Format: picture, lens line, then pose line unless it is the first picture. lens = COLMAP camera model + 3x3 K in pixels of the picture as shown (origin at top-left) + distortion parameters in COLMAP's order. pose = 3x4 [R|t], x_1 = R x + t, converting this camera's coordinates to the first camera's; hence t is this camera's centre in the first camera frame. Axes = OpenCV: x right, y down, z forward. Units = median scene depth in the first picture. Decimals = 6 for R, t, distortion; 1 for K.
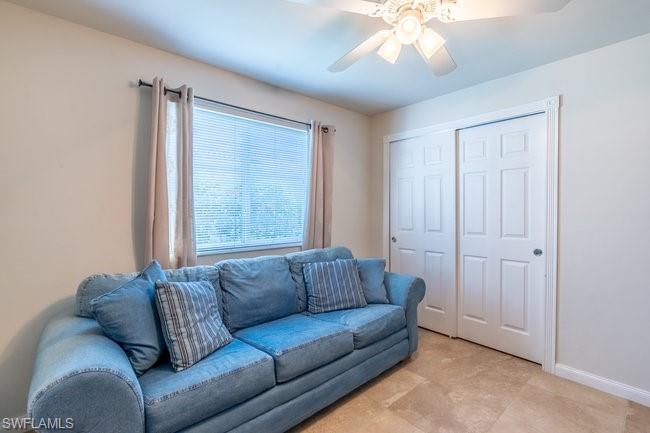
lens RADIAL K [[293.8, 0, 324.0], [0, 293.8, 212.4], [0, 0, 1]] dist [-0.008029, 0.002372]
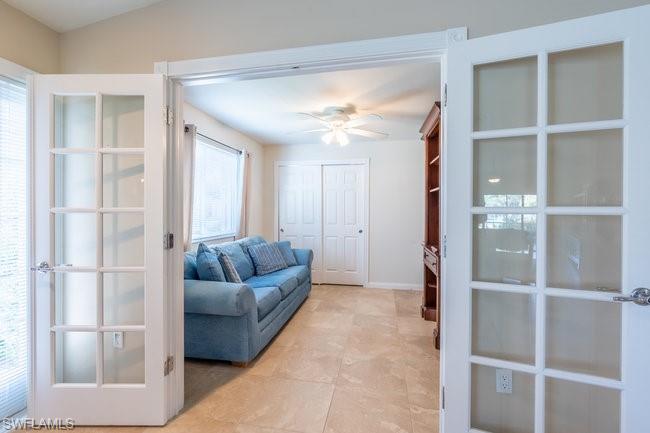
lens RADIAL K [[293.8, 0, 325.4], [0, 293.8, 213.2], [0, 0, 1]] dist [-0.008029, 0.002372]
pose [[0.784008, -0.004098, 0.620737, -0.736757], [0.005759, 0.999983, -0.000672, 0.007574], [-0.620723, 0.004102, 0.784019, -0.460494]]
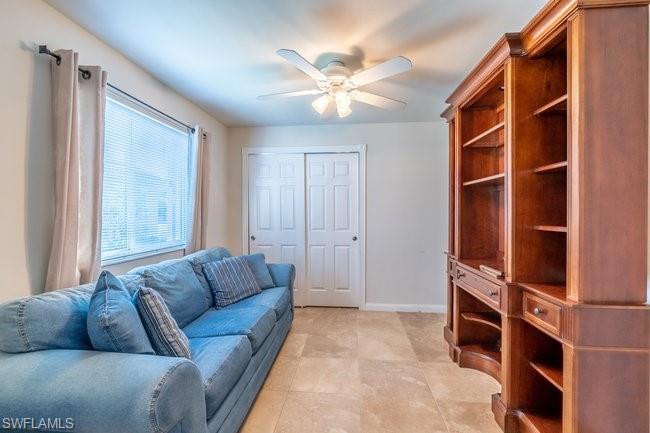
lens RADIAL K [[293.8, 0, 322.4], [0, 293.8, 217.1], [0, 0, 1]] dist [-0.008029, 0.002372]
pose [[0.729324, -0.012972, 0.684045, -0.500614], [0.009802, 0.999916, 0.008511, 0.002282], [-0.684098, 0.000498, 0.729390, -0.057053]]
